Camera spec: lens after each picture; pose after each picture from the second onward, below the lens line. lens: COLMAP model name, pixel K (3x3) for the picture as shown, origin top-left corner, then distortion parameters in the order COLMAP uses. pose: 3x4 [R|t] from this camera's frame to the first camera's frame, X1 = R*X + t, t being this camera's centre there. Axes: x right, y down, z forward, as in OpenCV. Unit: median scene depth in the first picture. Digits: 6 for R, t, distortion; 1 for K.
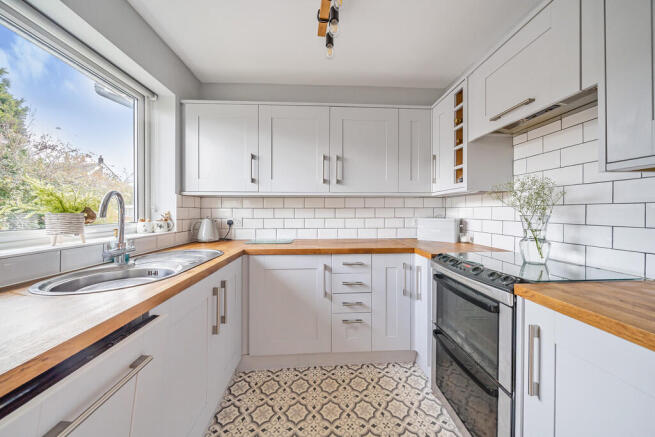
lens RADIAL K [[226.2, 0, 327.2], [0, 226.2, 215.5], [0, 0, 1]] dist [-0.002438, 0.000001]
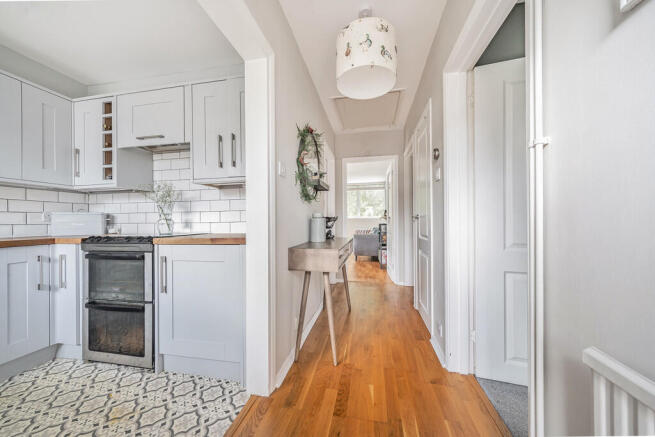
lens RADIAL K [[226.2, 0, 327.2], [0, 226.2, 215.5], [0, 0, 1]] dist [-0.002438, 0.000001]
pose [[0.232033, 0.020344, 0.972495, -0.314407], [0.031278, 0.999108, -0.028363, 0.119849], [-0.972205, 0.036999, 0.231190, -0.402441]]
